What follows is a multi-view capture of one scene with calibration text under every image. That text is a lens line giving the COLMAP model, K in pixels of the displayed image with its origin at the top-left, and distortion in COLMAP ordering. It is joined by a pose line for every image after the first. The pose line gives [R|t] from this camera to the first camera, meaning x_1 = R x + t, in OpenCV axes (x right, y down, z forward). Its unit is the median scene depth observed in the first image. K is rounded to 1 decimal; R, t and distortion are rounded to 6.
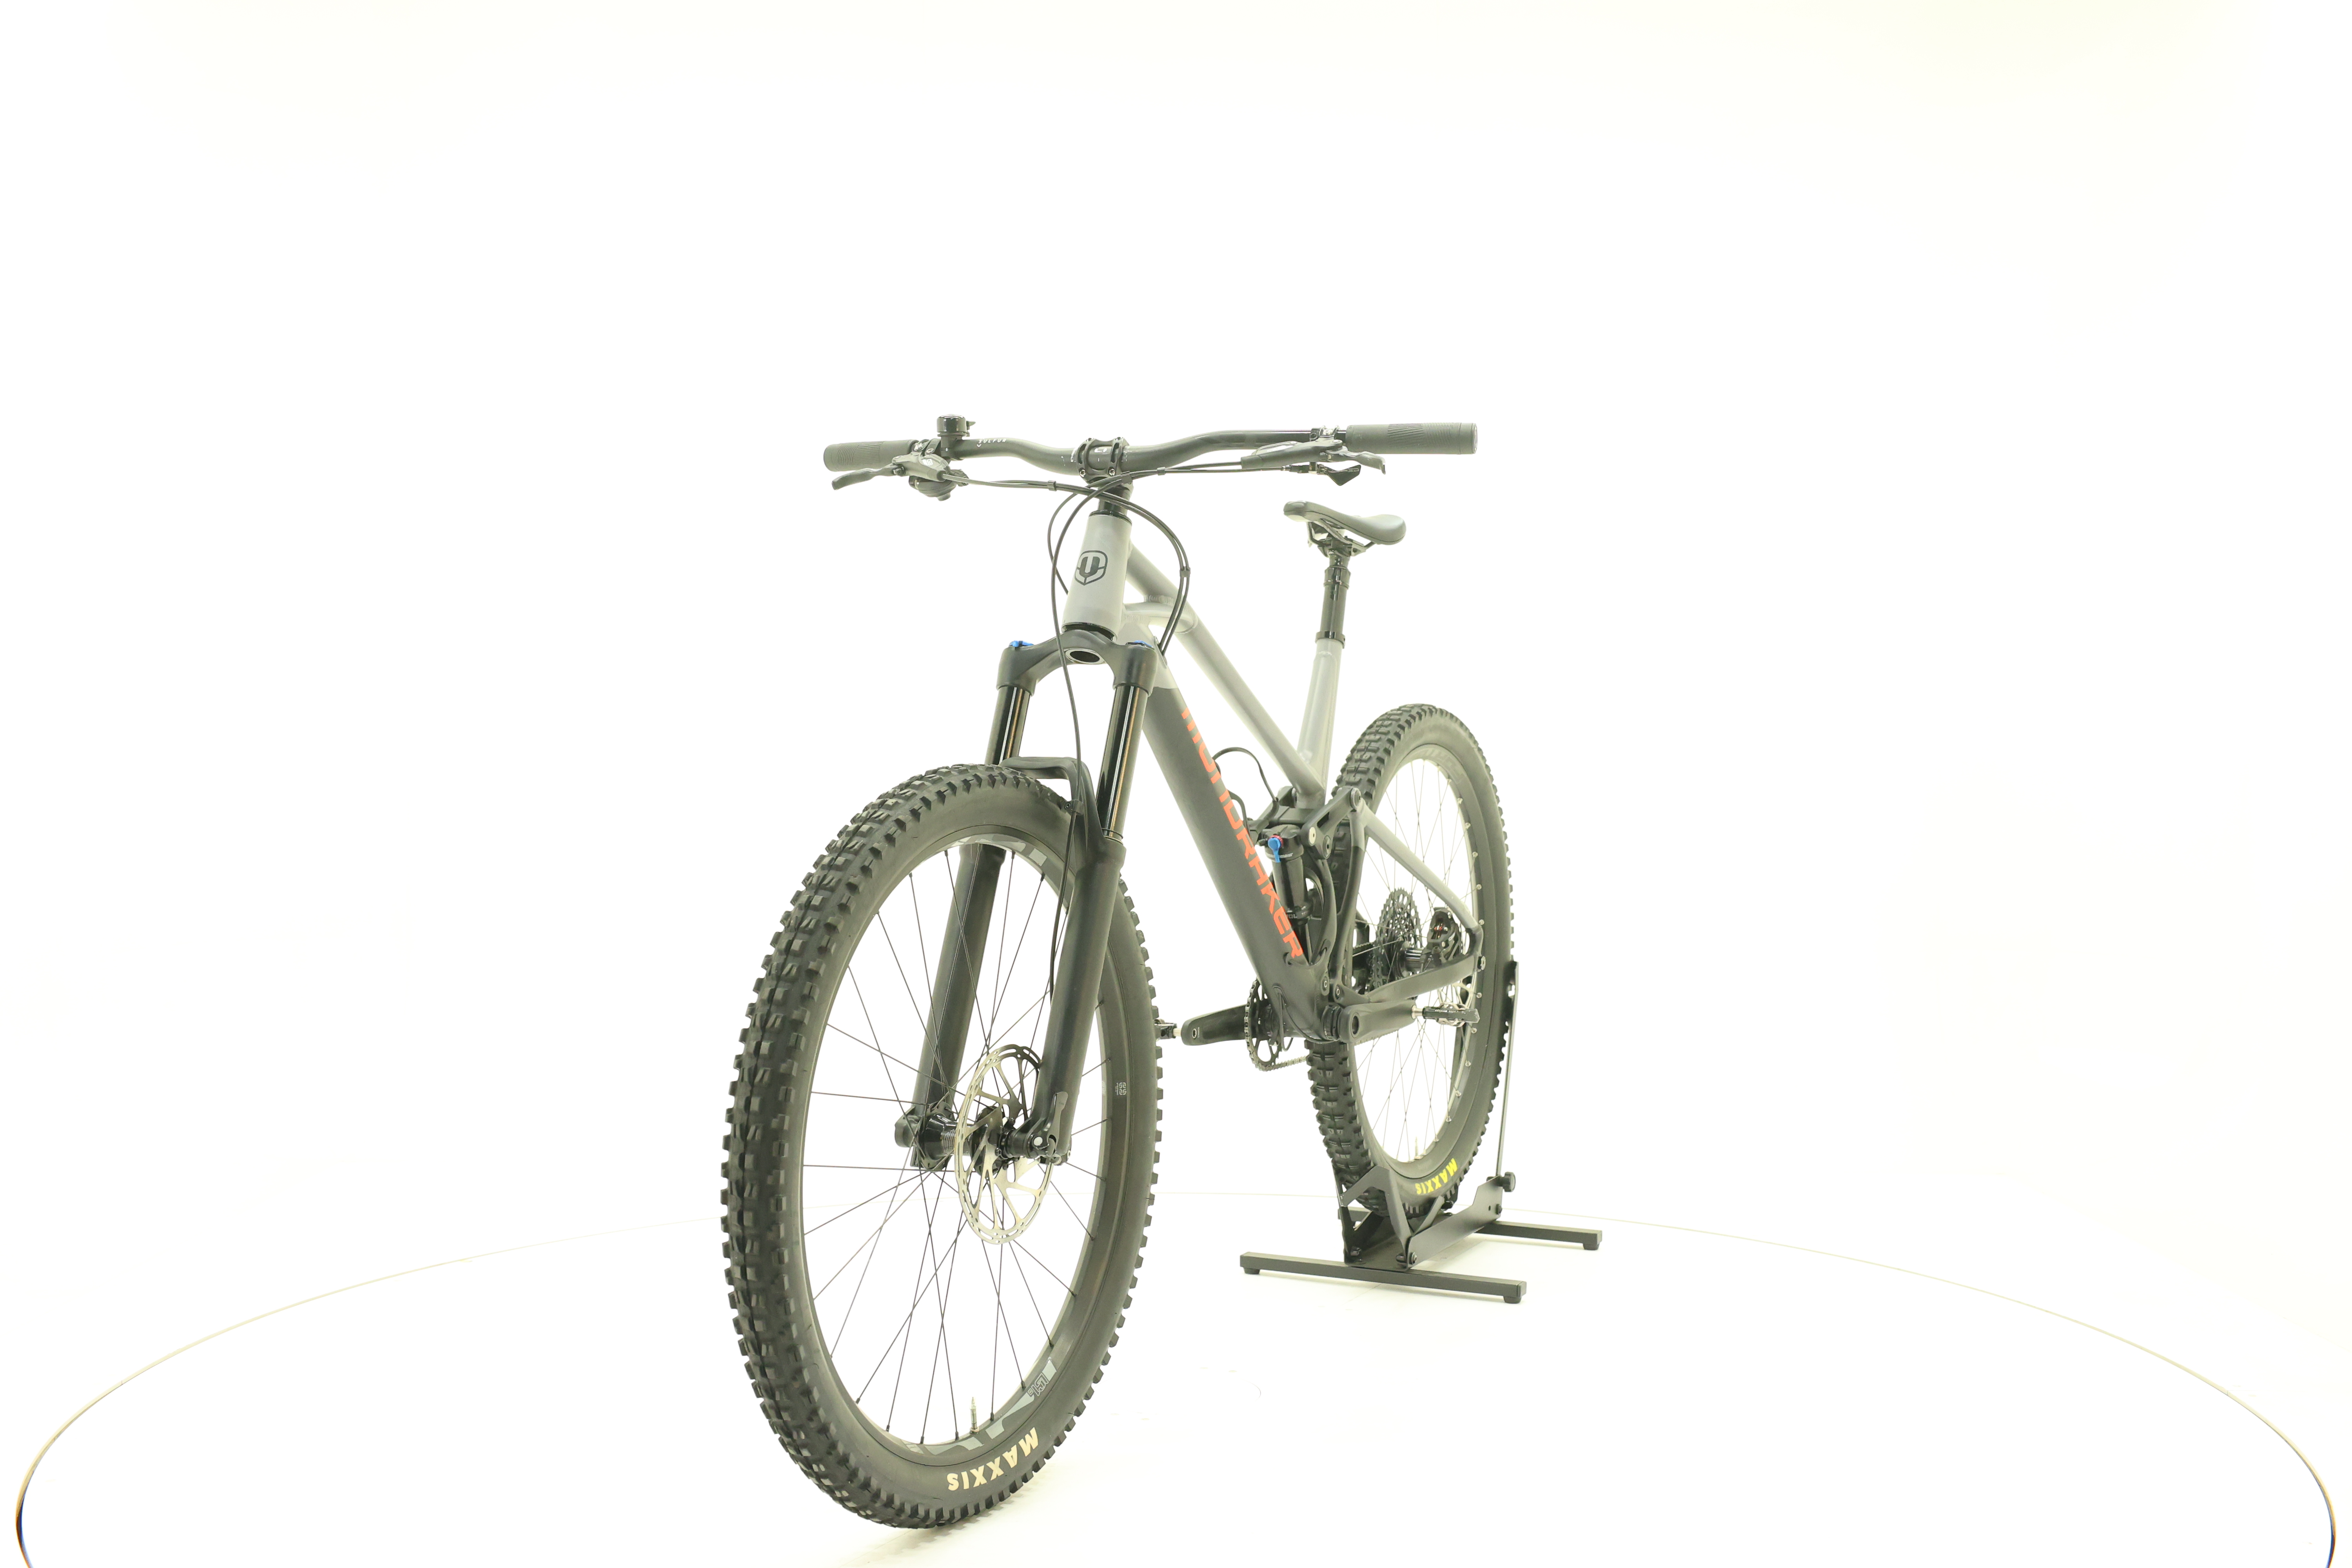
lens RADIAL K [[2502.4, 0, 1183.5], [0, 2502.4, 789.5], [0, 0, 1]] dist [0.007963, 0.000000]
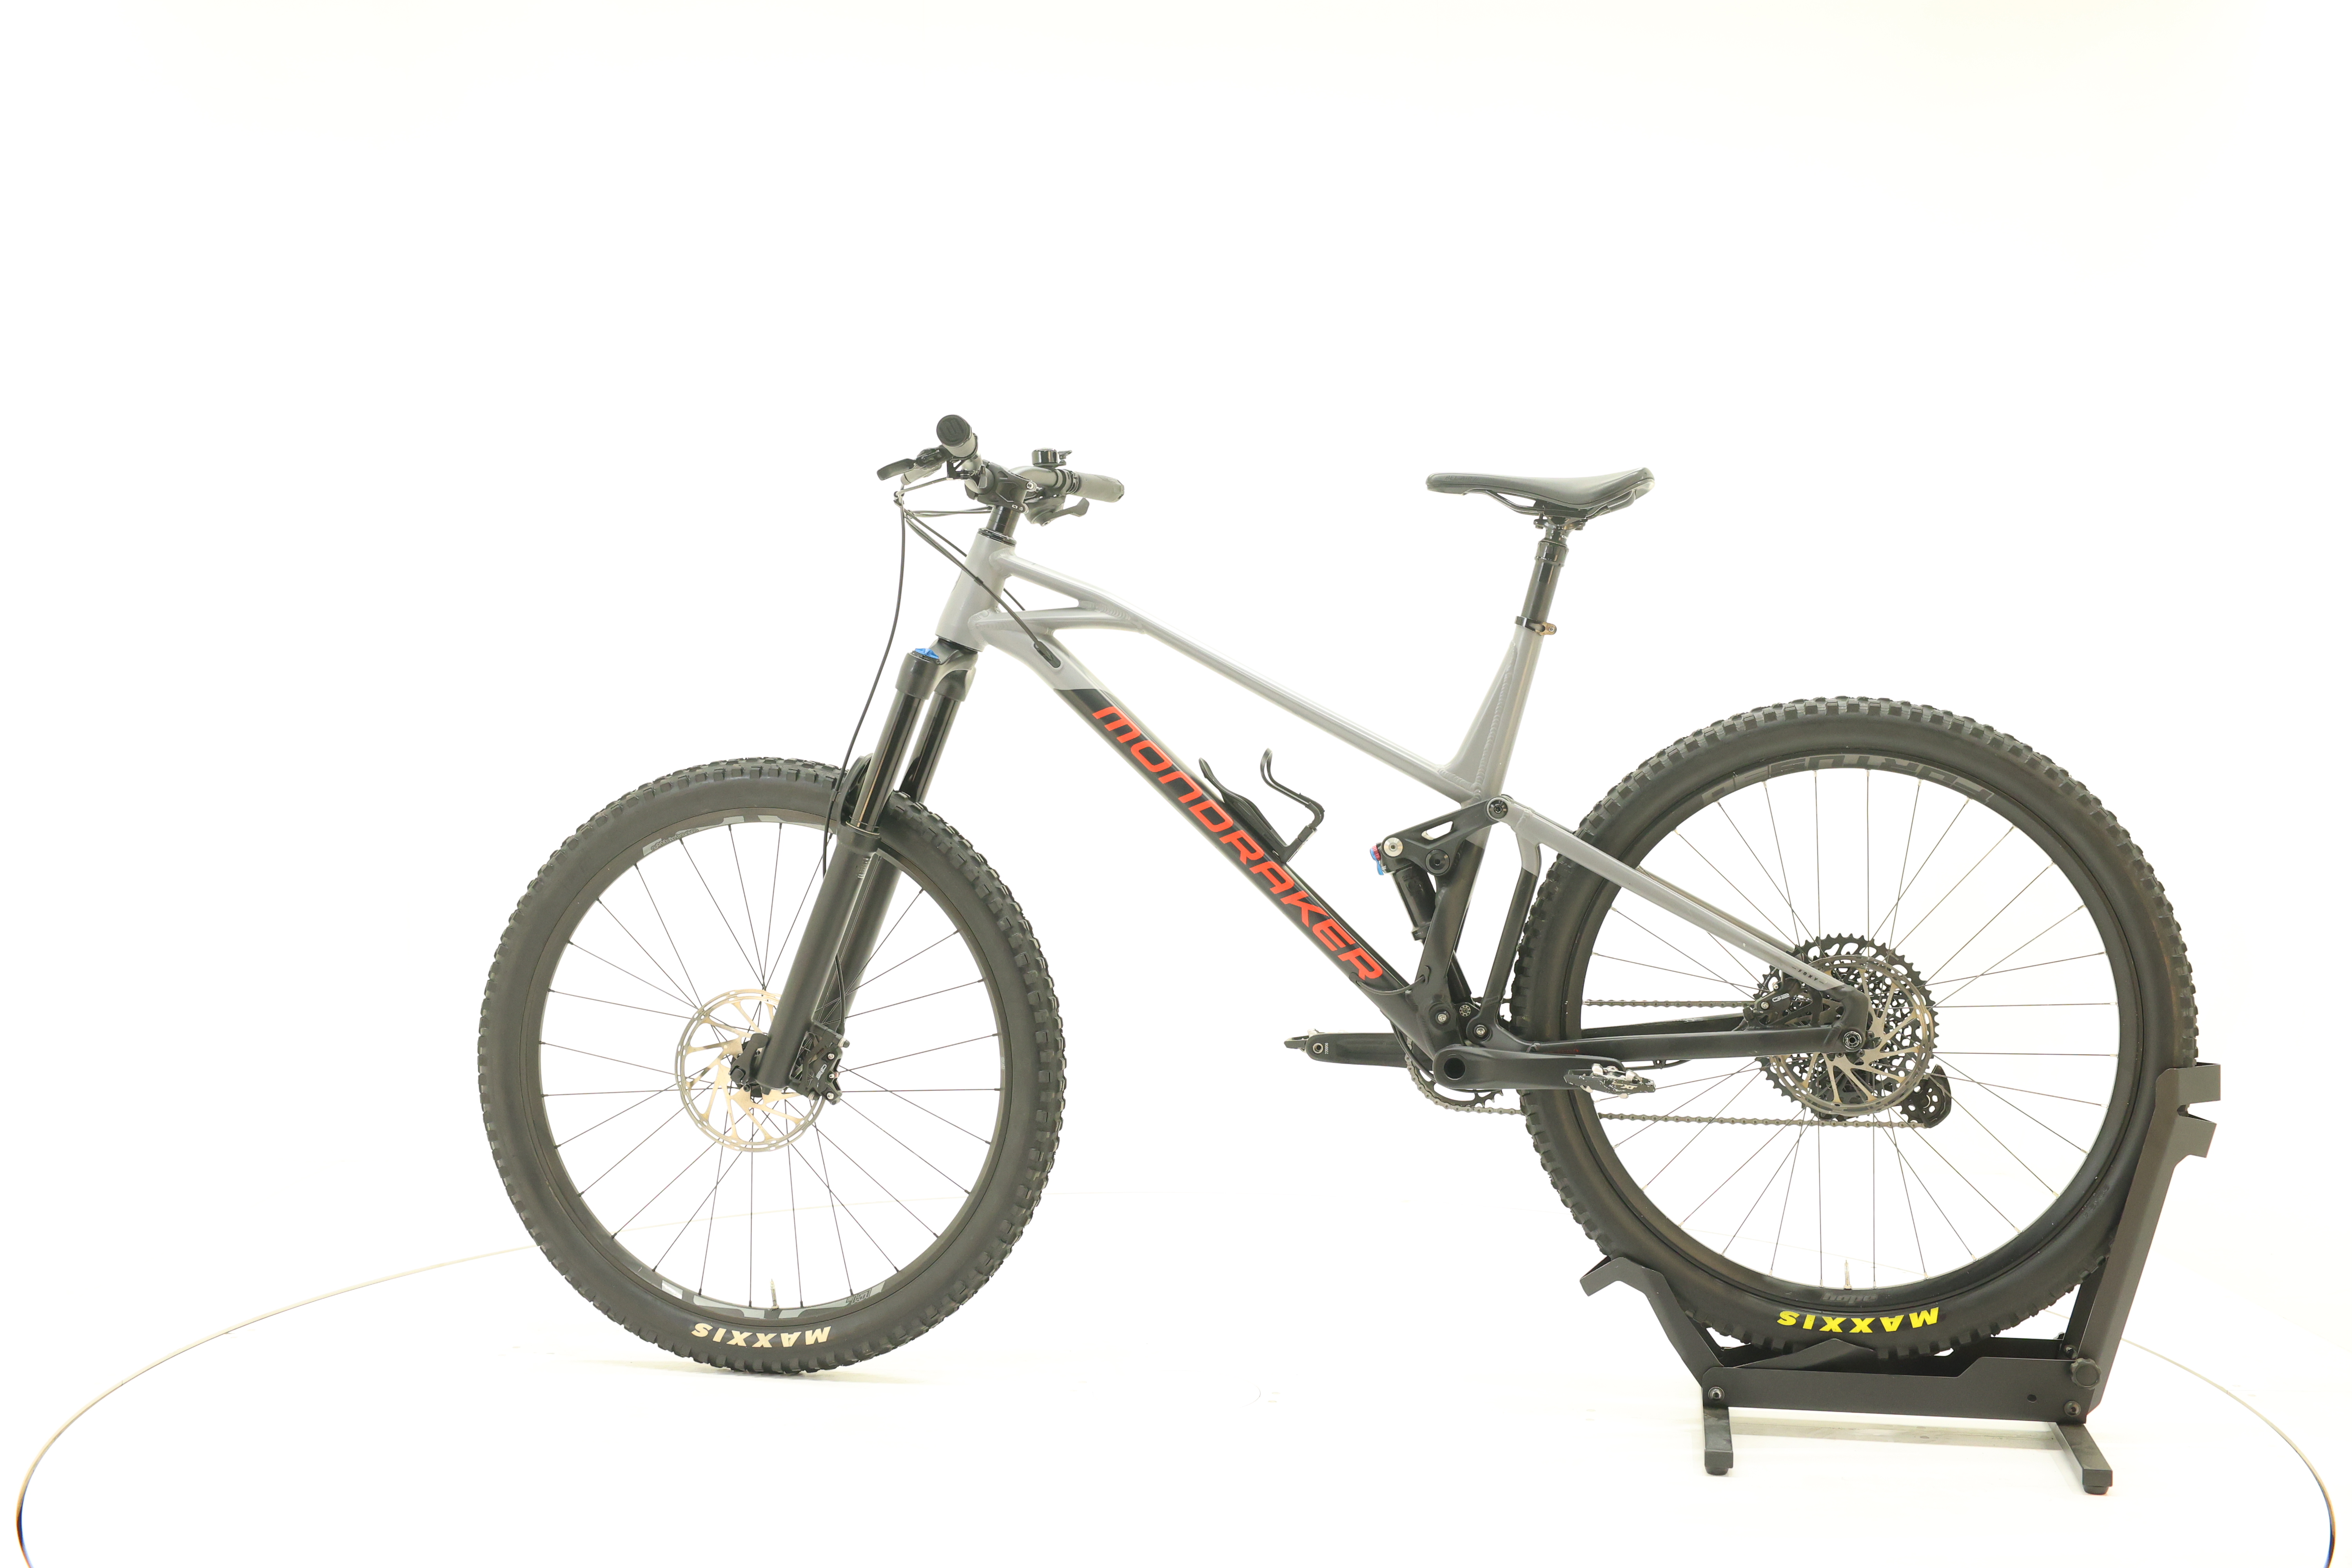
lens RADIAL K [[2502.4, 0, 1183.1], [0, 2502.4, 779.4], [0, 0, 1]] dist [0.007963, 0.000000]
pose [[0.259977, 0.012948, -0.965528, 1.024446], [-0.026099, 0.999639, 0.006378, -0.011131], [0.965262, 0.023541, 0.260221, 0.785273]]
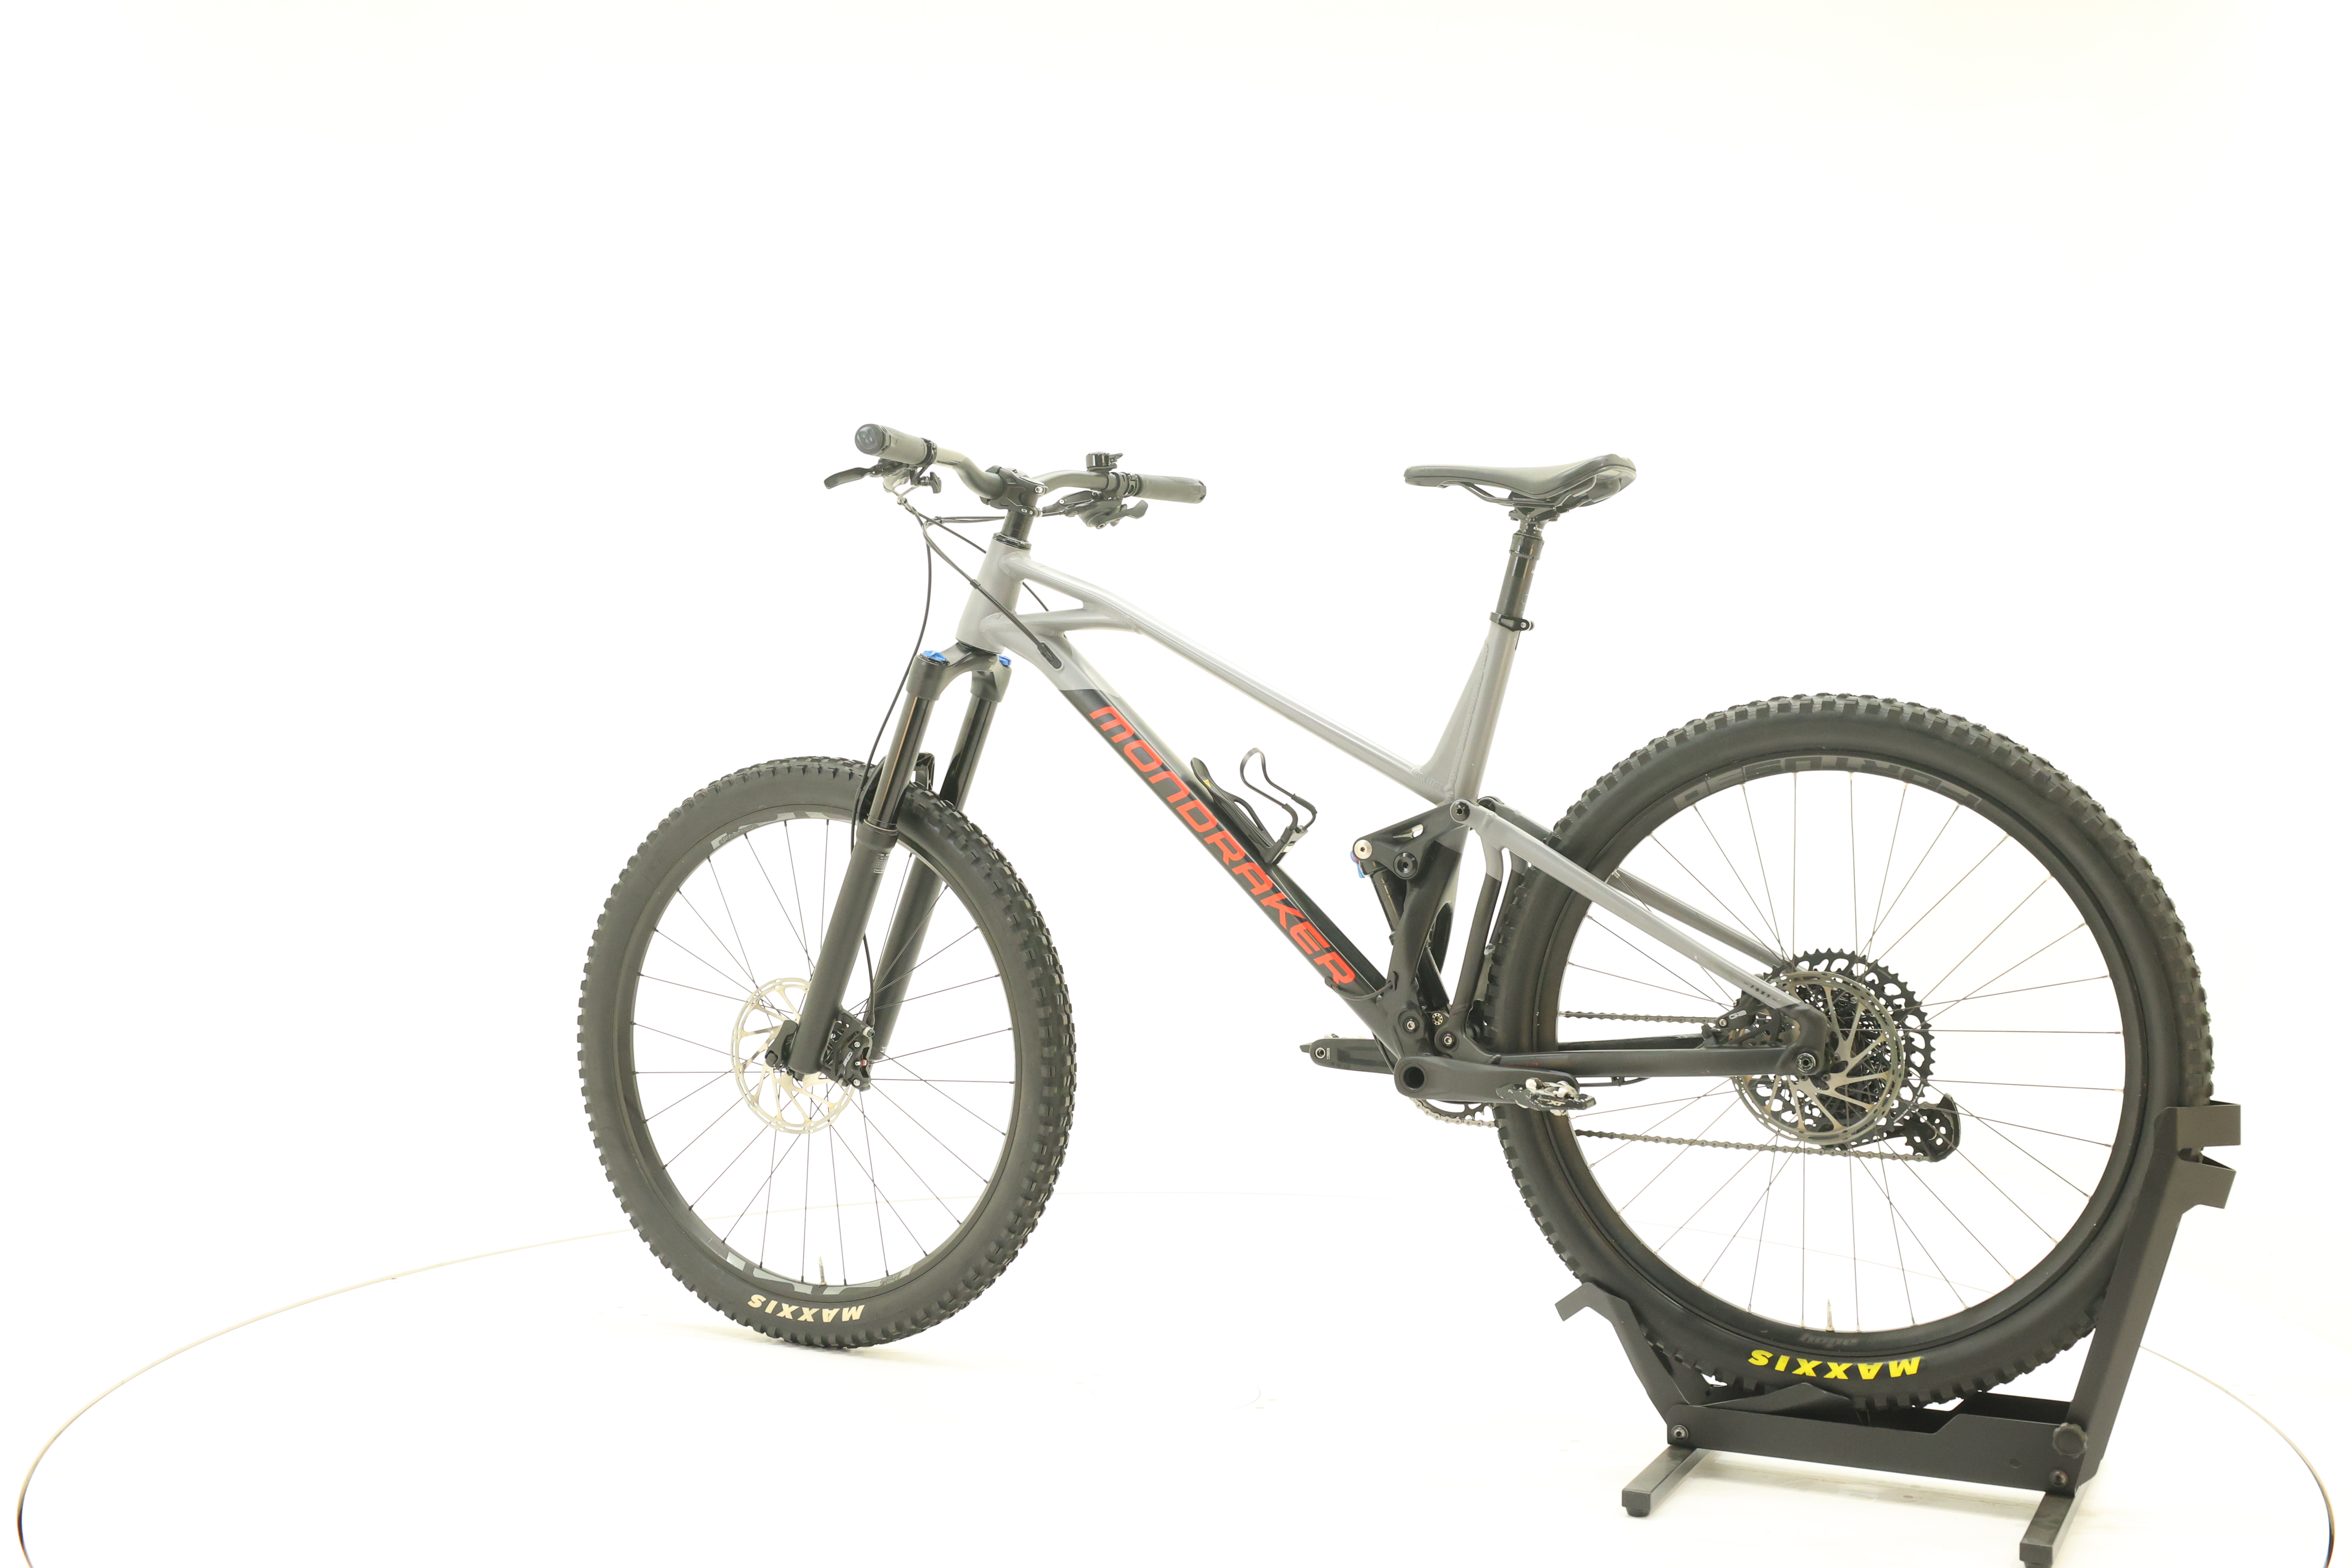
lens RADIAL K [[2502.4, 0, 1179.3], [0, 2502.4, 776.2], [0, 0, 1]] dist [0.007963, 0.000000]
pose [[-0.012983, 0.011795, -0.999846, 1.060867], [-0.028042, 0.999533, 0.012156, -0.018569], [0.999522, 0.028195, -0.012646, 1.073620]]
